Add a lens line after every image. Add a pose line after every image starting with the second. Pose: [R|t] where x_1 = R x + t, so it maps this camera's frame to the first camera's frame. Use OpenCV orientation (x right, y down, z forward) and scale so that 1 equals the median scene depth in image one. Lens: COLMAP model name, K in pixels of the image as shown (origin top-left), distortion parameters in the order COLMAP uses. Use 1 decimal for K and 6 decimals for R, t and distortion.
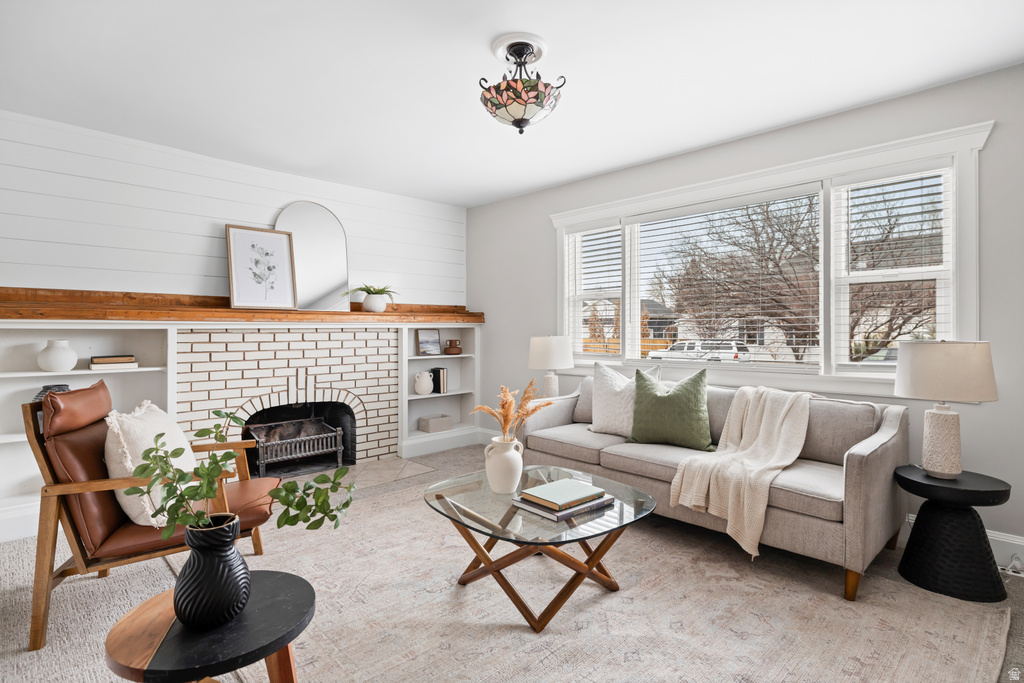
lens RADIAL K [[531.6, 0, 513.4], [0, 531.6, 336.5], [0, 0, 1]] dist [-0.002033, -0.000533]
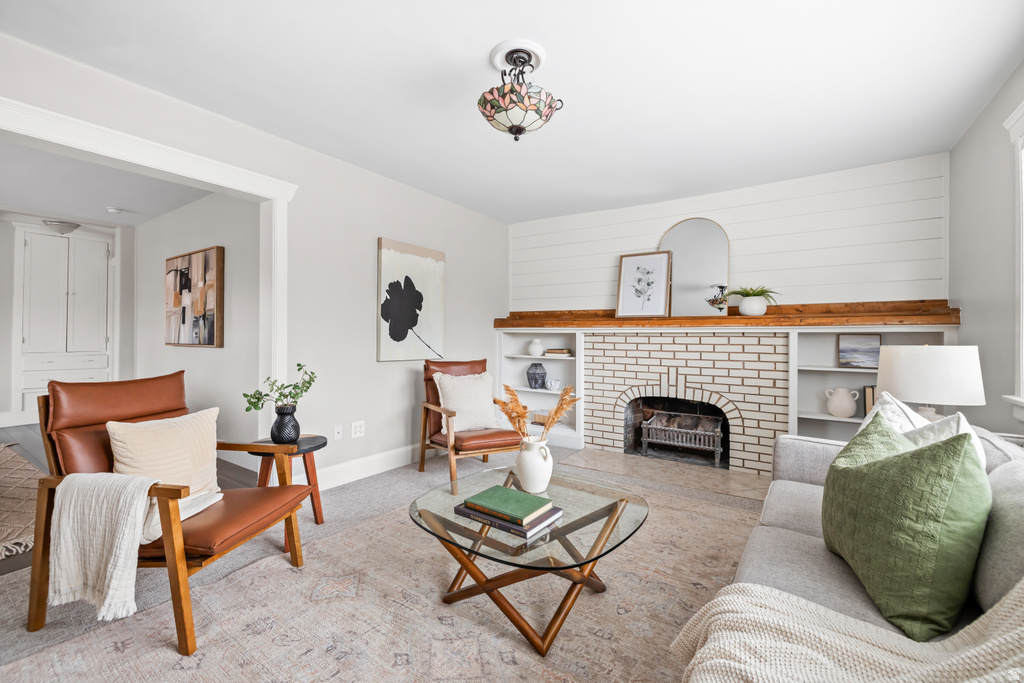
lens RADIAL K [[435.7, 0, 512.0], [0, 435.7, 336.9], [0, 0, 1]] dist [0.002492, -0.000014]
pose [[0.191124, 0.009878, -0.981516, 0.434174], [-0.016580, 0.999839, 0.006834, -0.006531], [0.981426, 0.014968, 0.191257, 0.455272]]
